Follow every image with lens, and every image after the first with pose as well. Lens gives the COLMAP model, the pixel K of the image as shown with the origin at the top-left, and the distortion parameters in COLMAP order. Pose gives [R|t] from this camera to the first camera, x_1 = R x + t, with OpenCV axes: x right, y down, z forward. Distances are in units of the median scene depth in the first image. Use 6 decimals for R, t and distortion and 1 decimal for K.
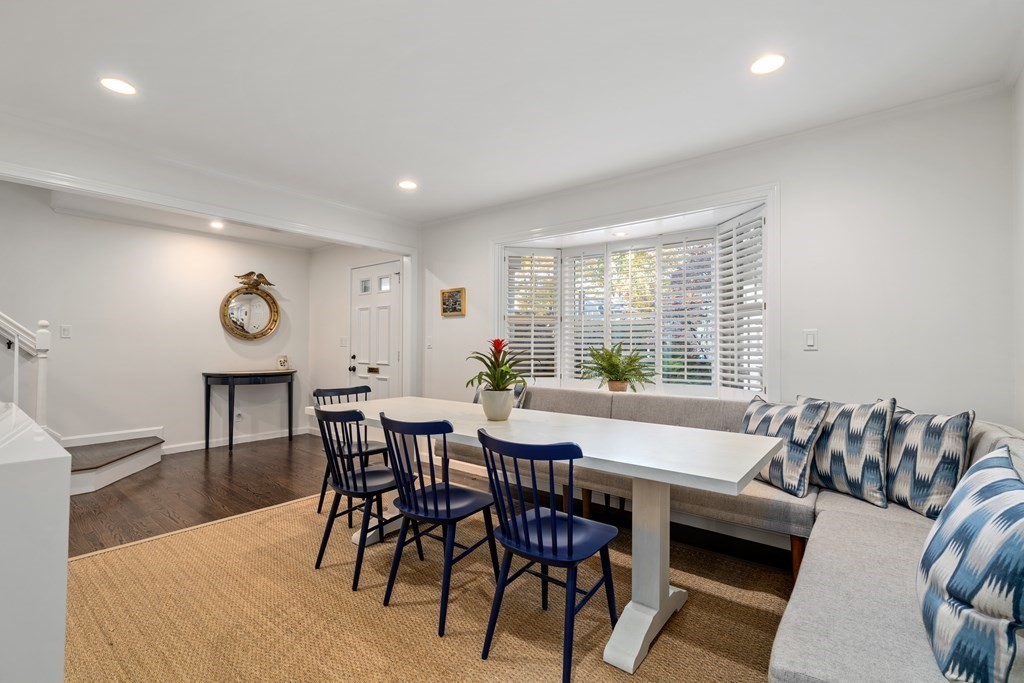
lens RADIAL K [[469.1, 0, 511.1], [0, 469.1, 344.8], [0, 0, 1]] dist [-0.001229, 0.000009]
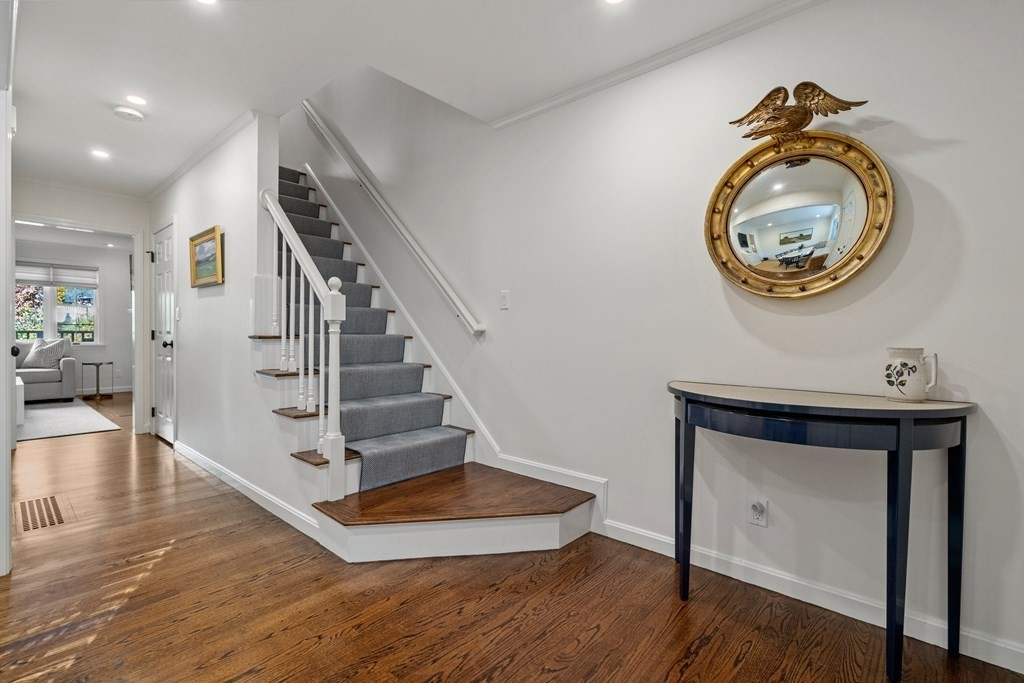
lens RADIAL K [[469.1, 0, 513.1], [0, 469.1, 341.1], [0, 0, 1]] dist [-0.001229, 0.000009]
pose [[-0.040676, 0.013689, -0.999079, -0.212216], [-0.005086, 0.999890, 0.013907, 0.017122], [0.999159, 0.005647, -0.040602, 0.819174]]
